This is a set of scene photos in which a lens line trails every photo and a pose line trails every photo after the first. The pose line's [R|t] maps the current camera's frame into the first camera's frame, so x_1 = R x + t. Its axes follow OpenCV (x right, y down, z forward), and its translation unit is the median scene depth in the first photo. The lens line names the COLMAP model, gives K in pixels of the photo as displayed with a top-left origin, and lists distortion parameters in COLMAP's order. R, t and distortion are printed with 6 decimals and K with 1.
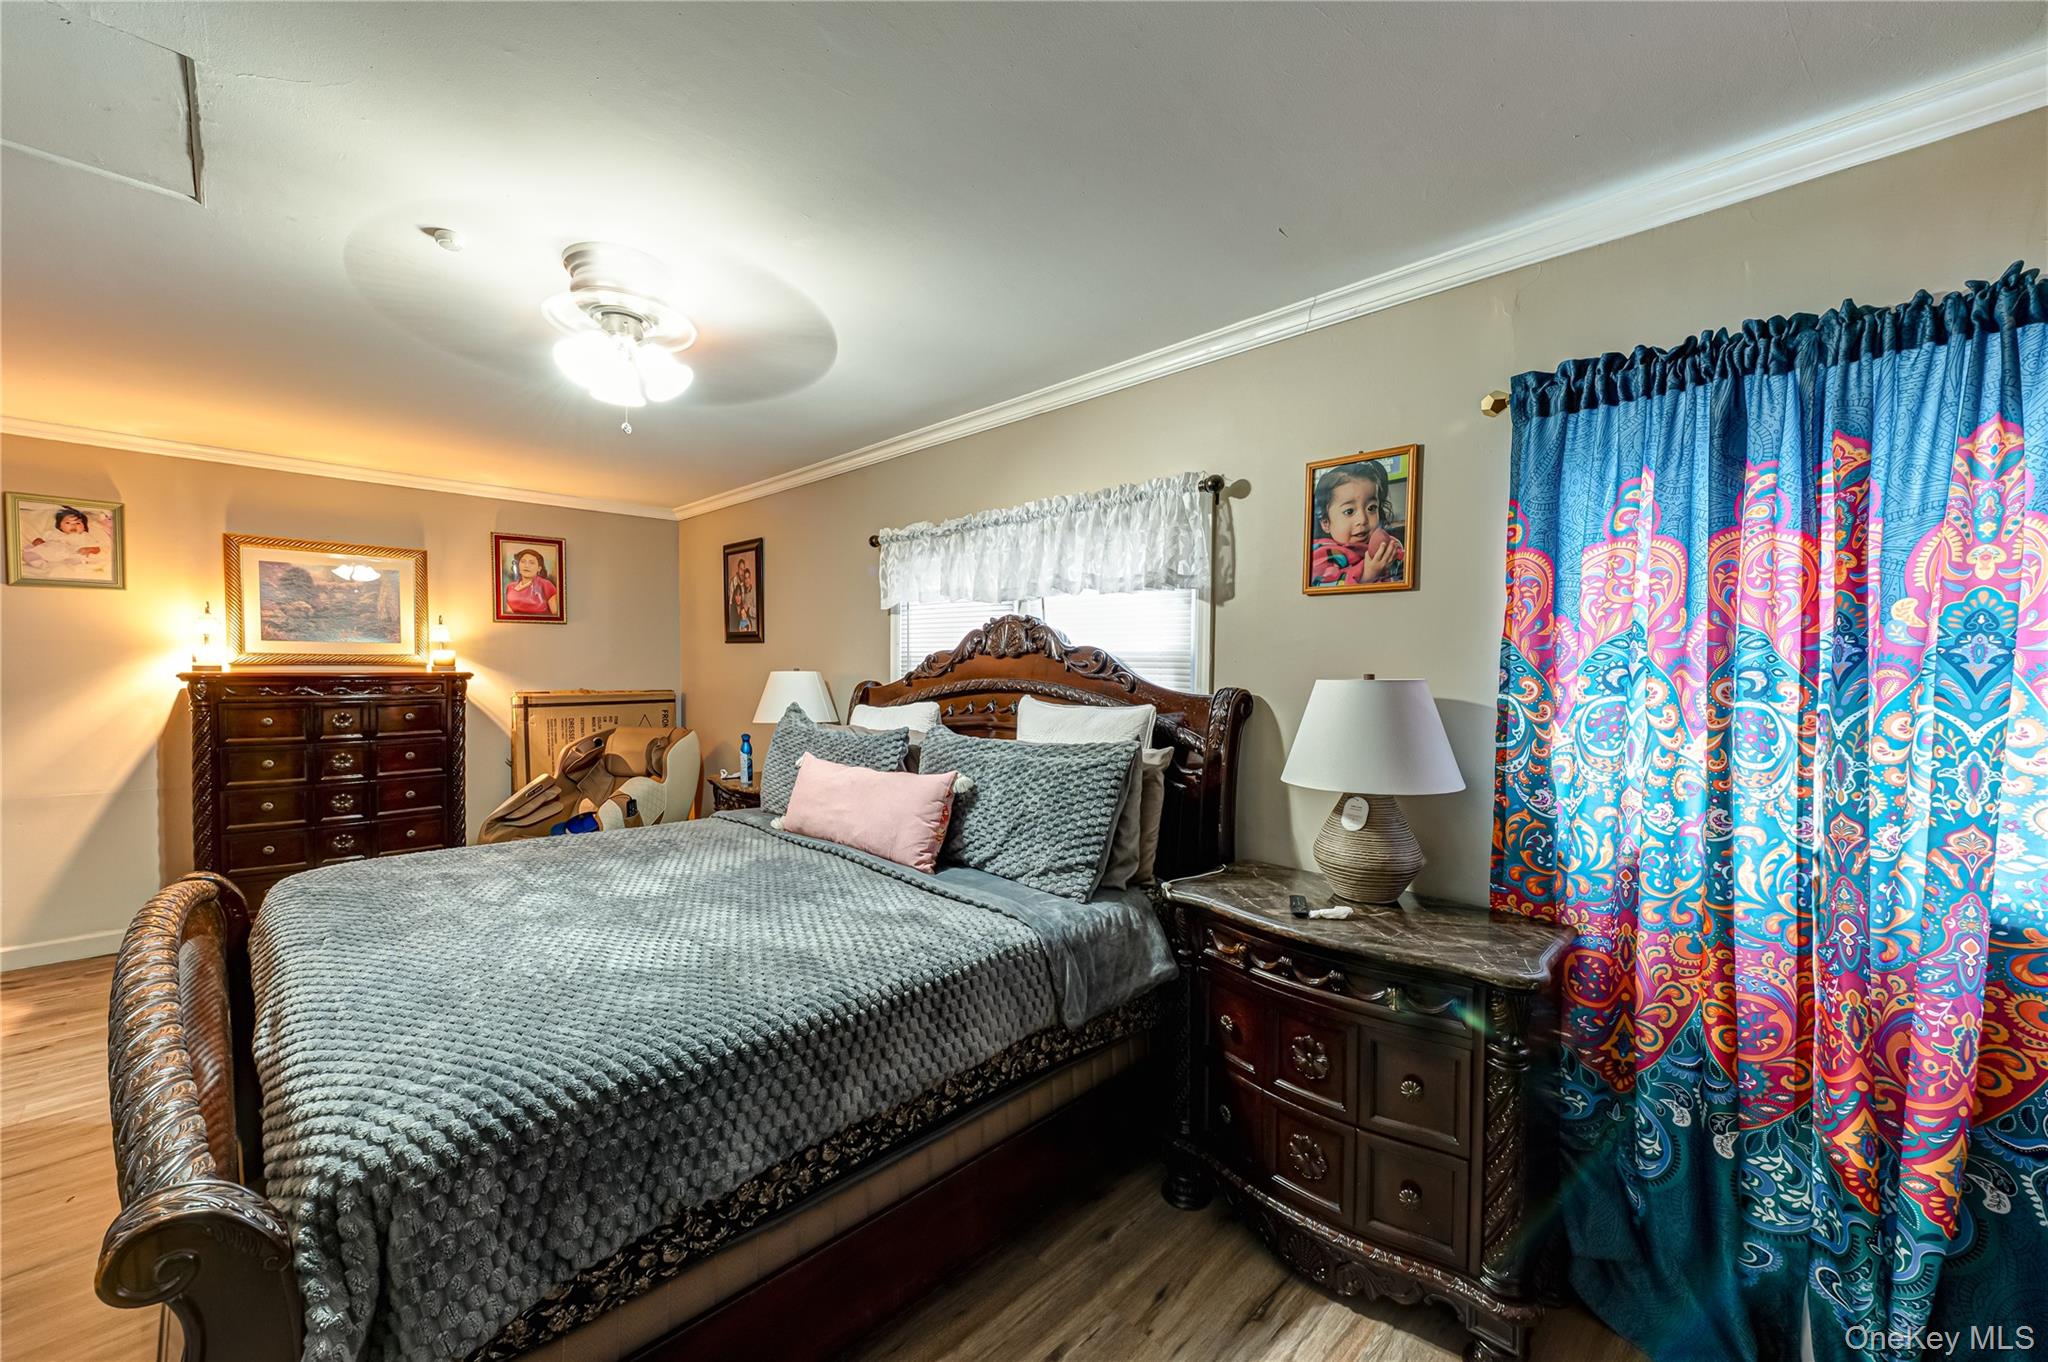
lens RADIAL K [[801.2, 0, 1022.9], [0, 801.2, 680.6], [0, 0, 1]] dist [0.009782, -0.000493]
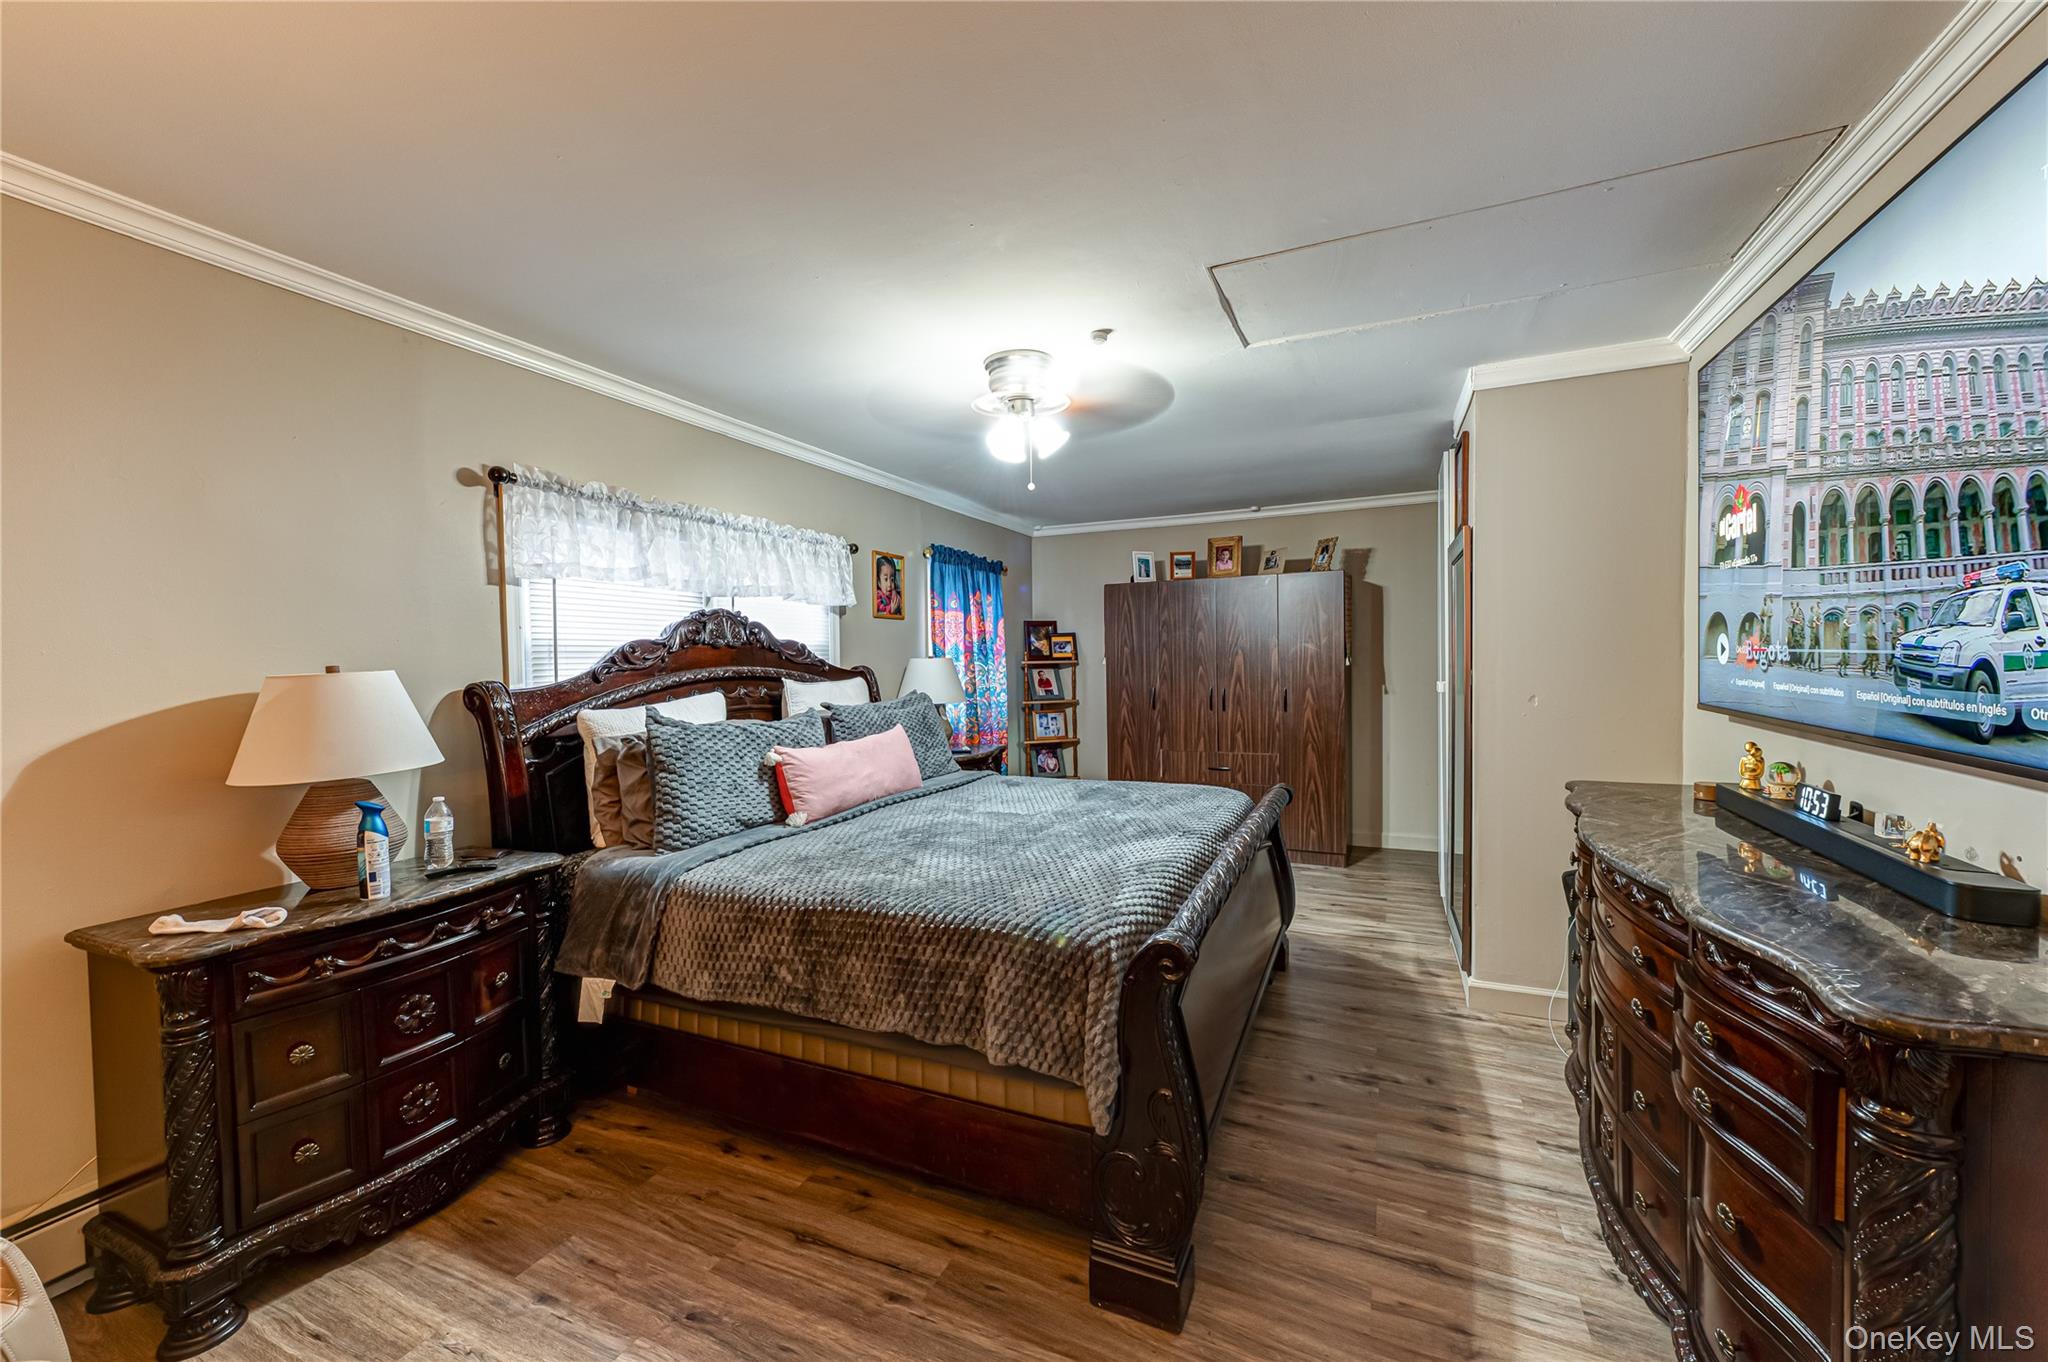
lens RADIAL K [[801.2, 0, 1024.1], [0, 801.2, 679.4], [0, 0, 1]] dist [0.009782, -0.000493]
pose [[-0.334860, -0.024955, 0.941937, -1.688869], [0.039030, 0.998424, 0.040327, -0.020091], [-0.941459, 0.050268, -0.333359, 1.370249]]
